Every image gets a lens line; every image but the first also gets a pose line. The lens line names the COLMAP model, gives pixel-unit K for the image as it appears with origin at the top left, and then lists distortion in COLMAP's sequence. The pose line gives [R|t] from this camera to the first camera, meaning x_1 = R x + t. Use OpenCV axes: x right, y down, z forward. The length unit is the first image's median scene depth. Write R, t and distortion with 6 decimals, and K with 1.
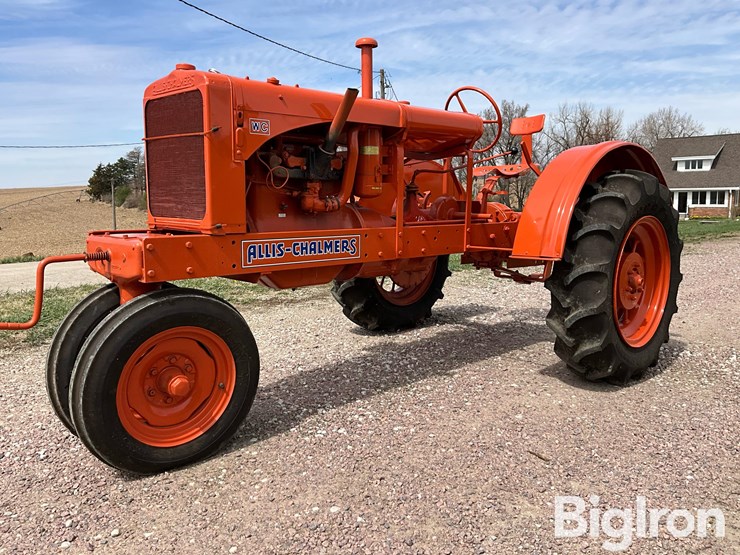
lens RADIAL K [[614.8, 0, 370.0], [0, 614.8, 277.5], [0, 0, 1]] dist [0.096133, -0.162371]
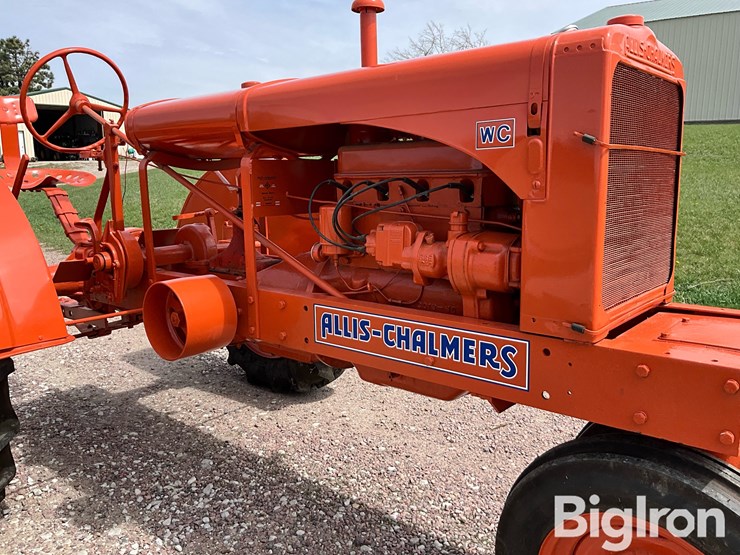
lens RADIAL K [[614.8, 0, 370.0], [0, 614.8, 277.5], [0, 0, 1]] dist [0.096133, -0.162371]
pose [[0.084709, 0.161365, -0.983253, 0.406589], [-0.101792, 0.983038, 0.152560, -0.170659], [0.991193, 0.087165, 0.099698, 0.828980]]
